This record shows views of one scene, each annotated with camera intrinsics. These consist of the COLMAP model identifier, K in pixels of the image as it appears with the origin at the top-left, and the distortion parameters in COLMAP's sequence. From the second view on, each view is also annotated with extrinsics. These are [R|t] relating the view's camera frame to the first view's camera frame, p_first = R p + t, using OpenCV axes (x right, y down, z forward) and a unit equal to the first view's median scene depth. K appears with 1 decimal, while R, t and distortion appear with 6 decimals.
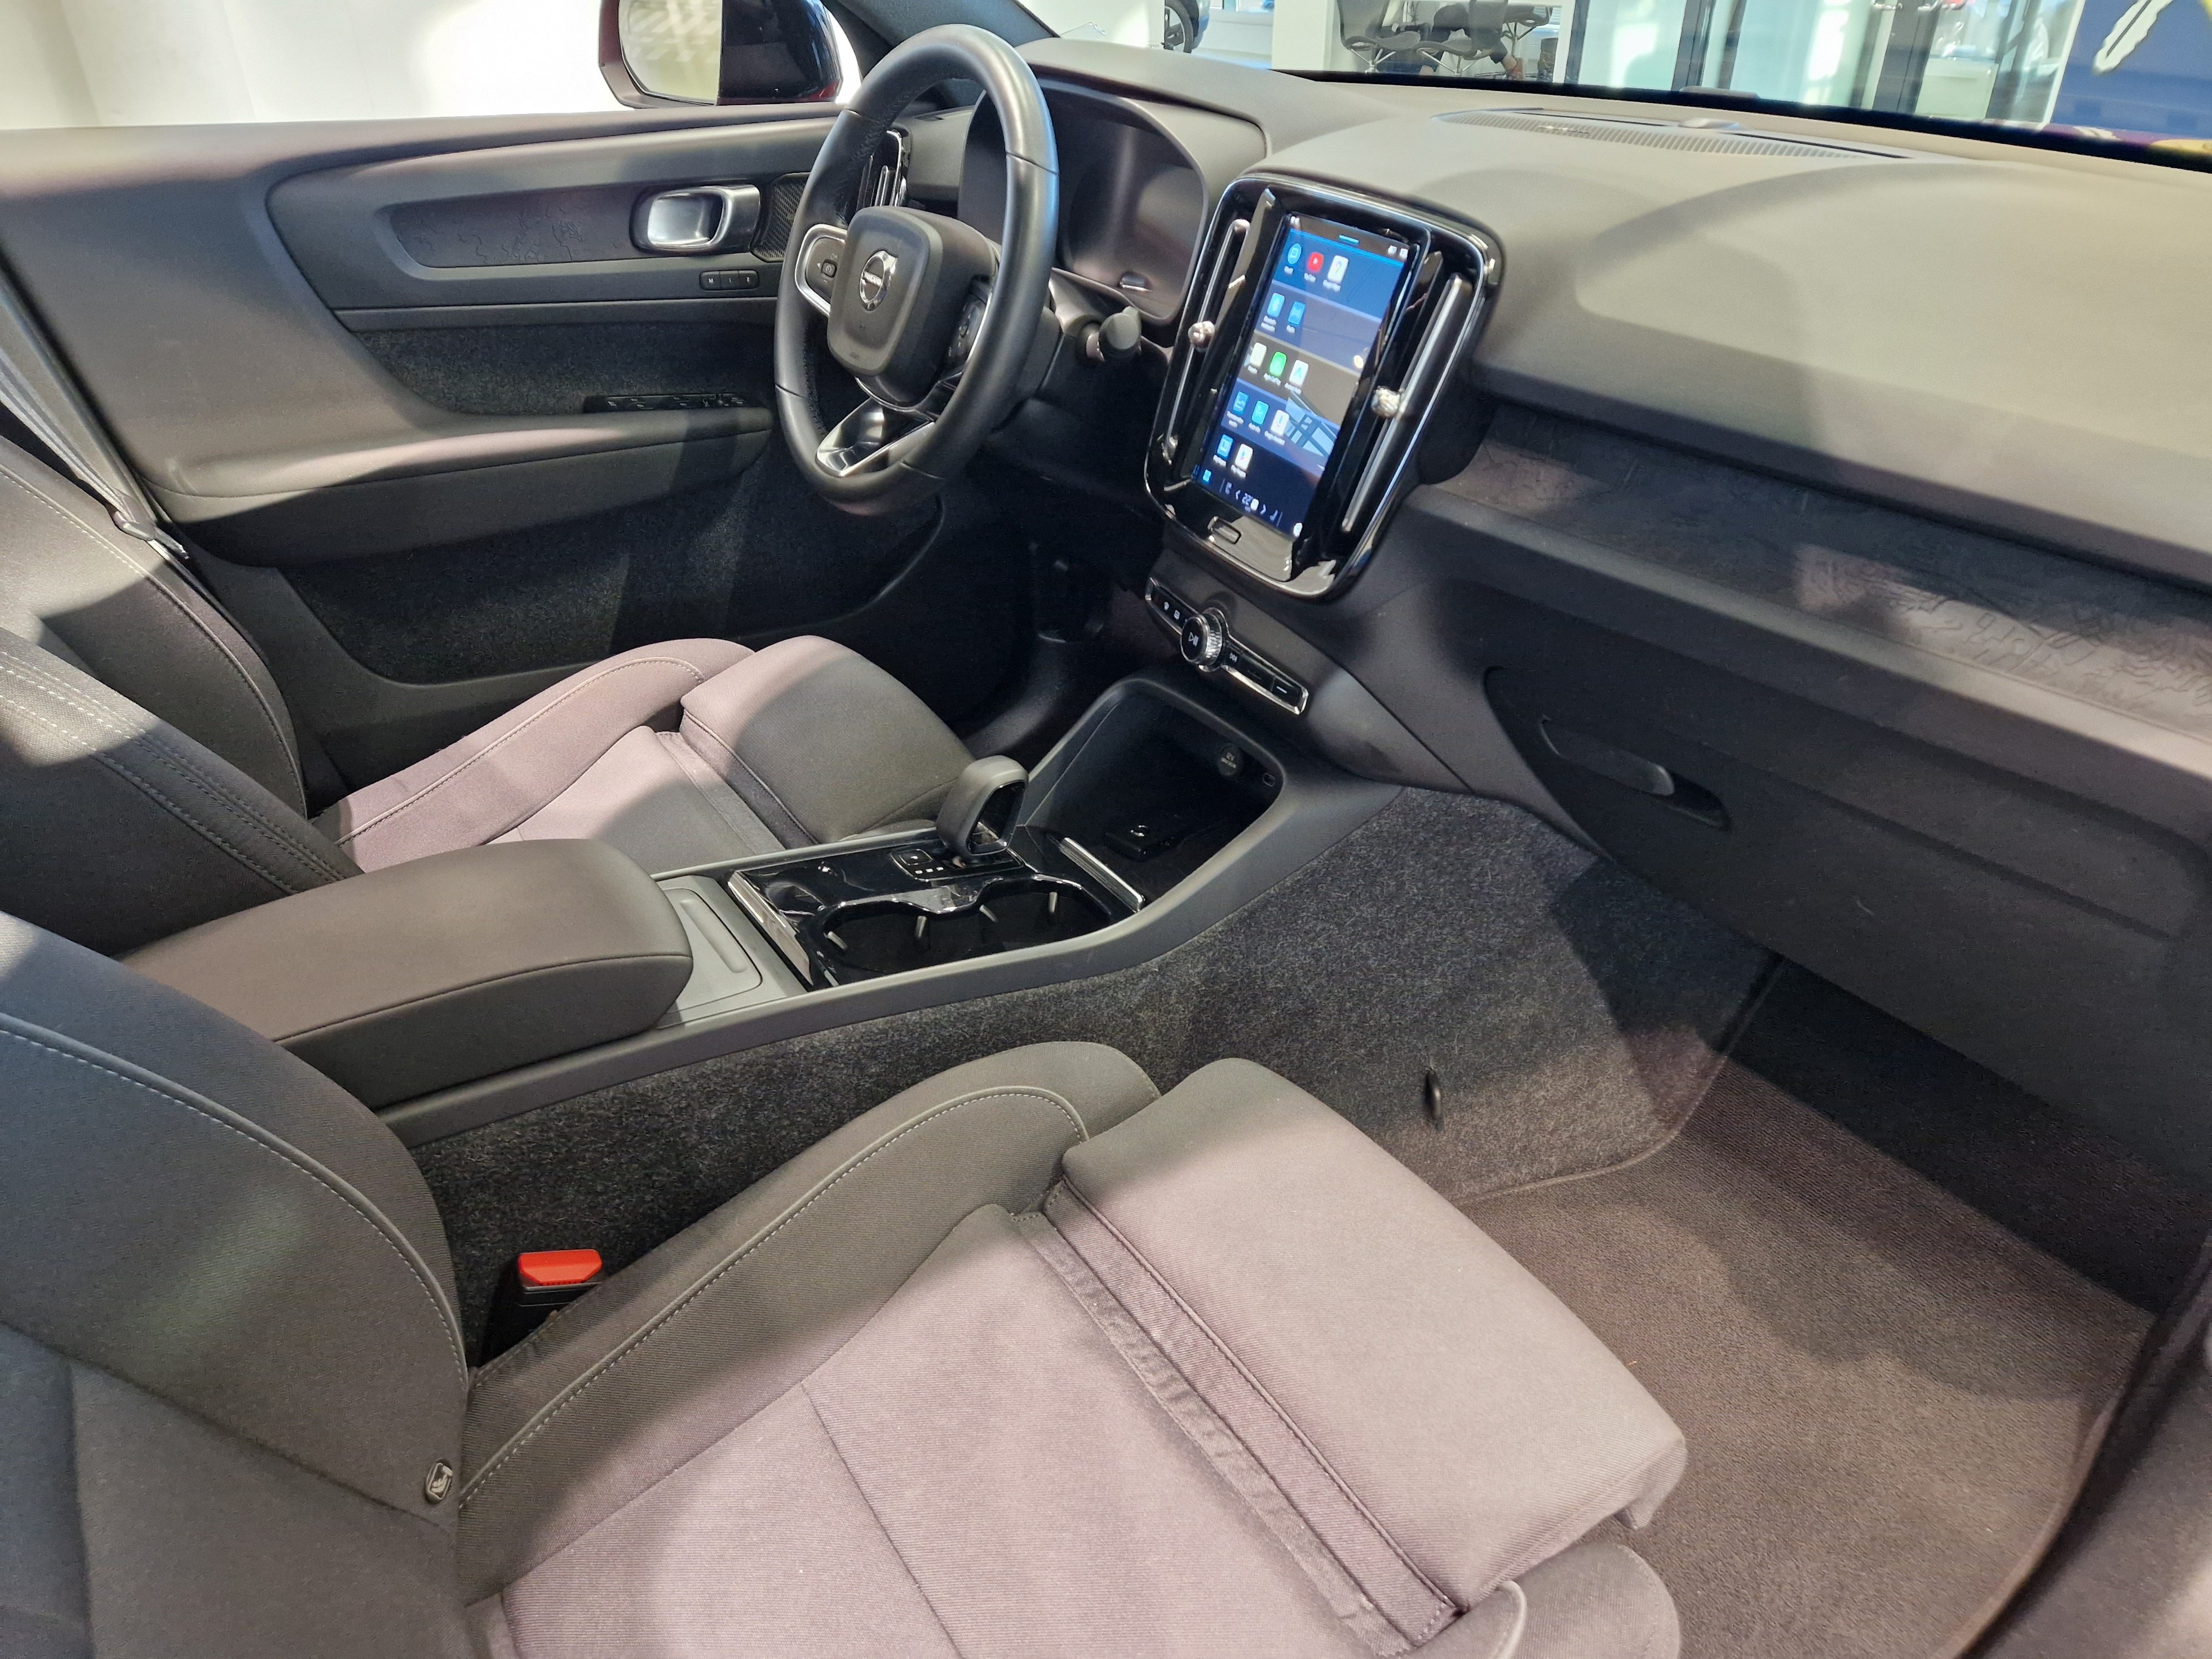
lens RADIAL K [[1469.8, 0, 1106.0], [0, 1469.8, 829.5], [0, 0, 1]] dist [0.045085, -0.001679]
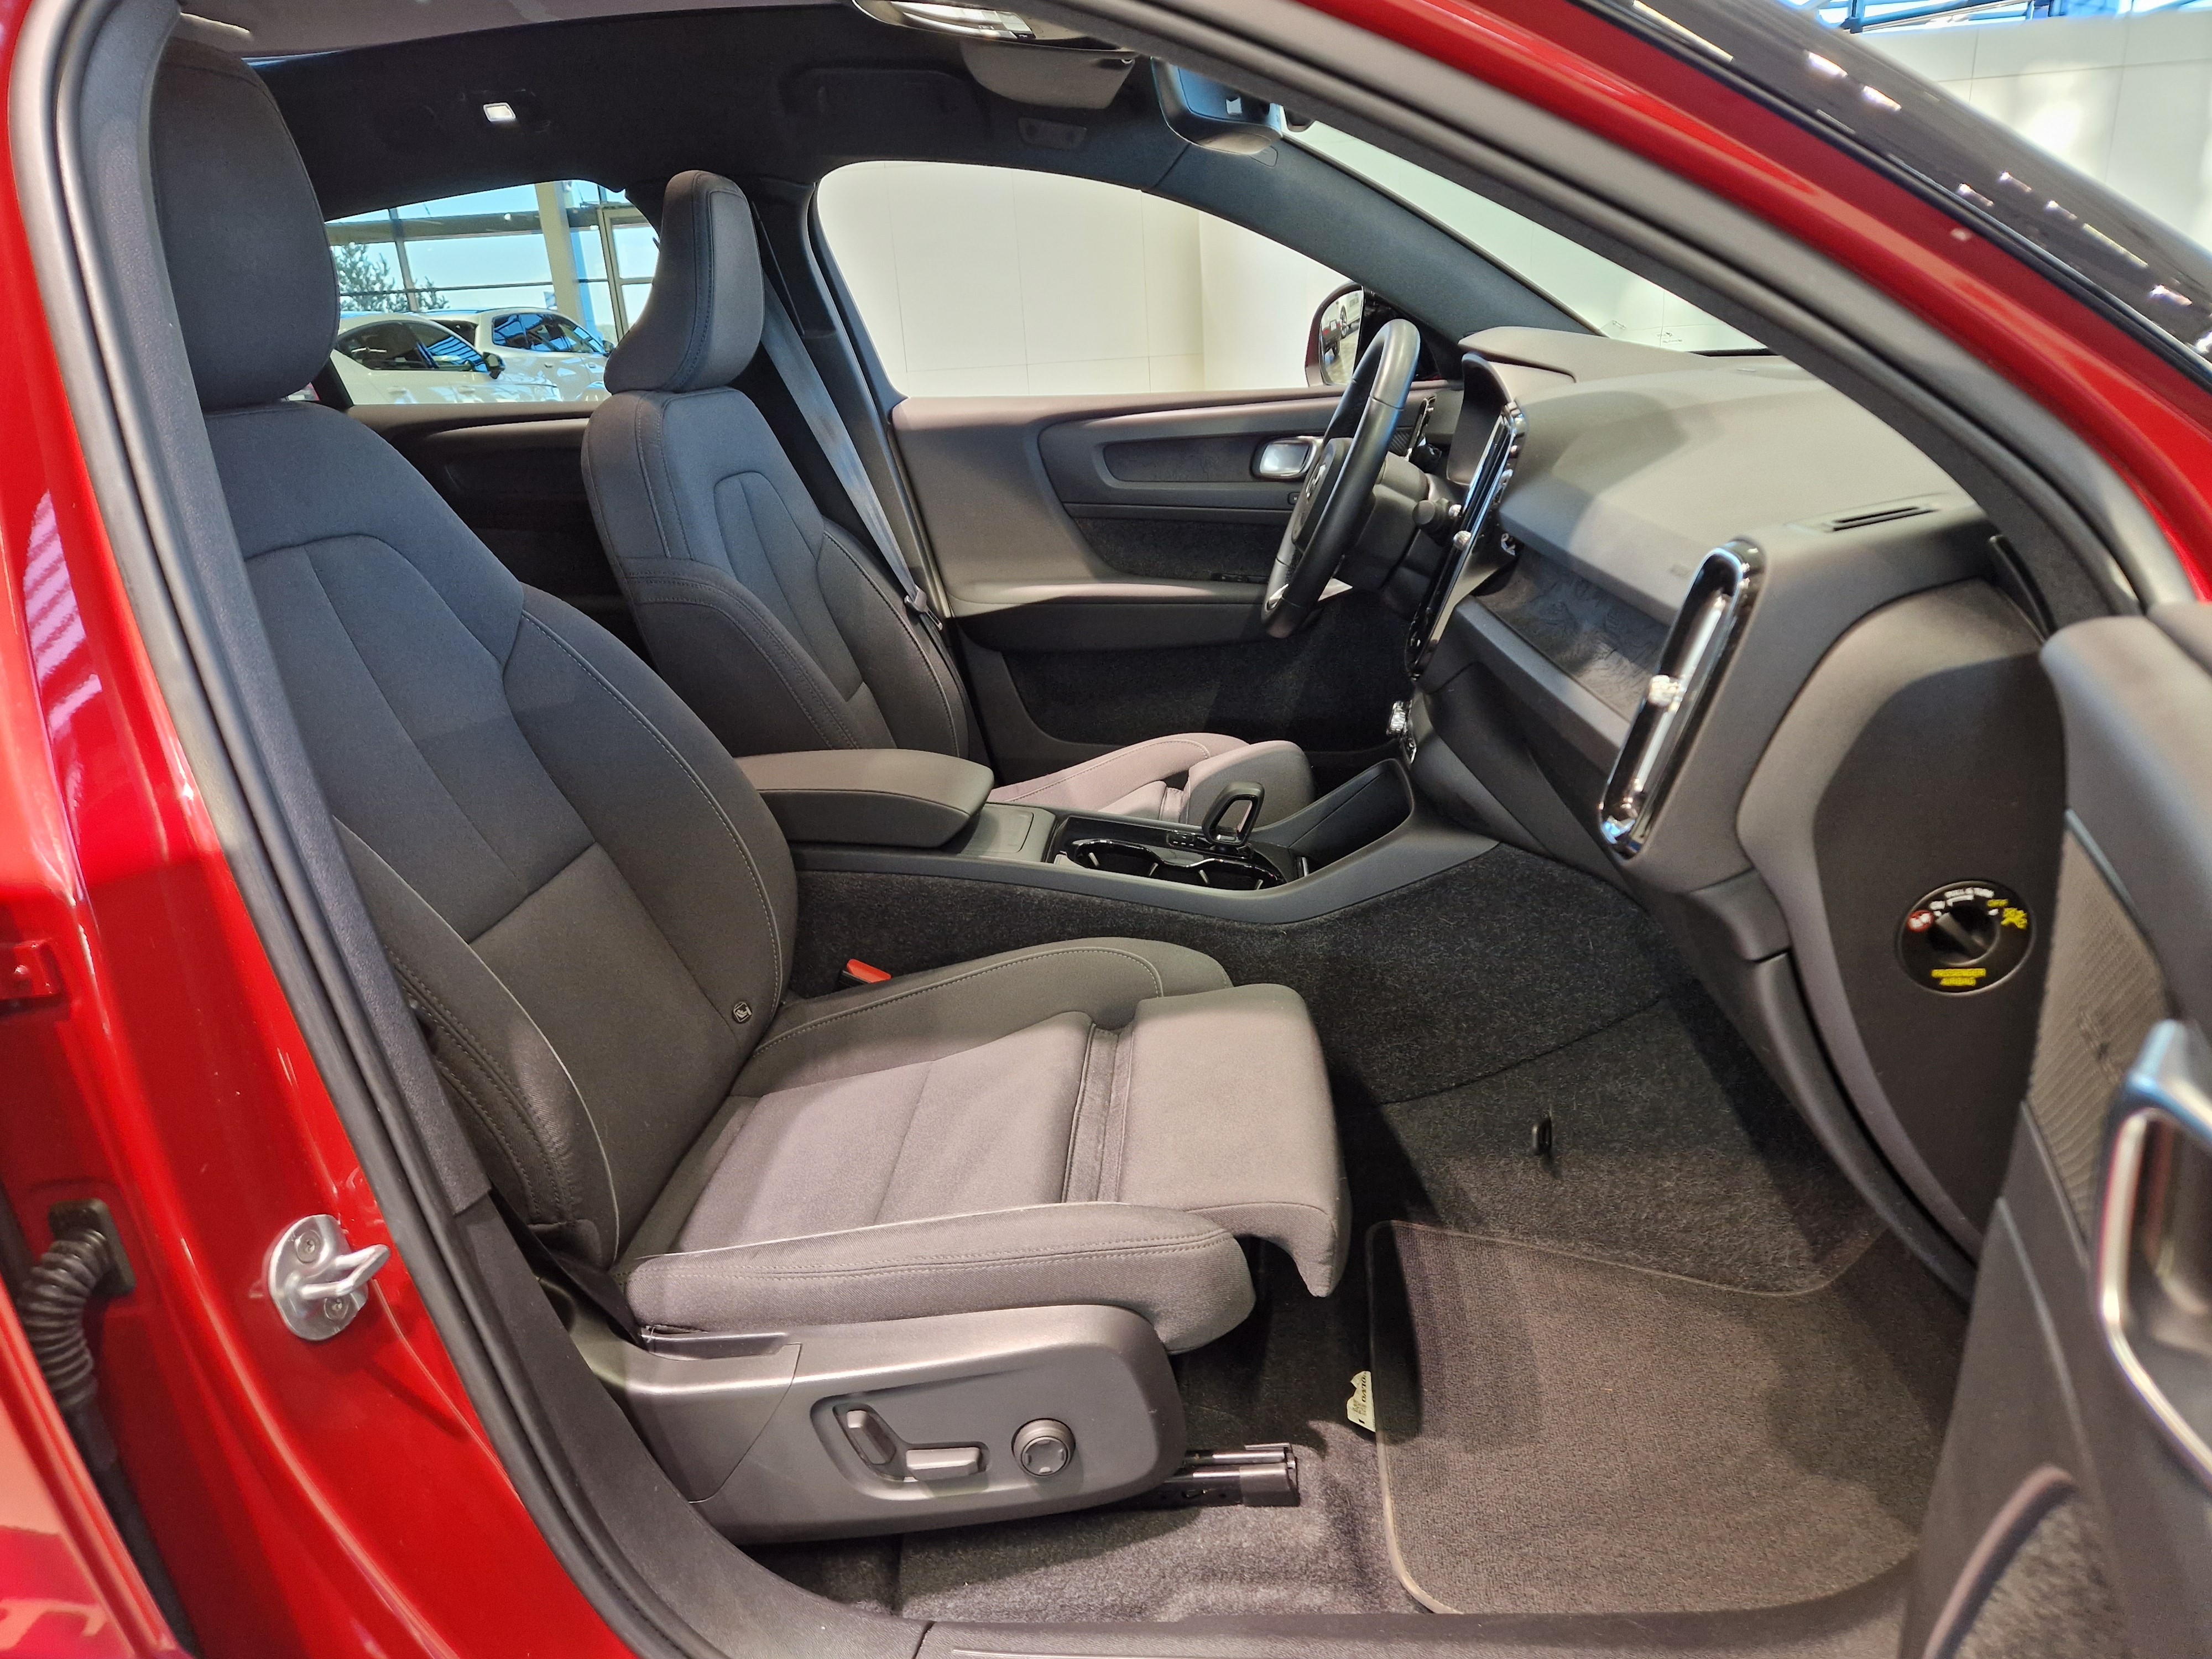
lens RADIAL K [[1469.8, 0, 1106.0], [0, 1469.8, 829.5], [0, 0, 1]] dist [0.045085, -0.001679]
pose [[0.789830, 0.166591, -0.590268, 0.588515], [-0.278203, 0.955013, -0.102727, 0.160619], [0.546600, 0.245351, 0.800644, -0.191294]]
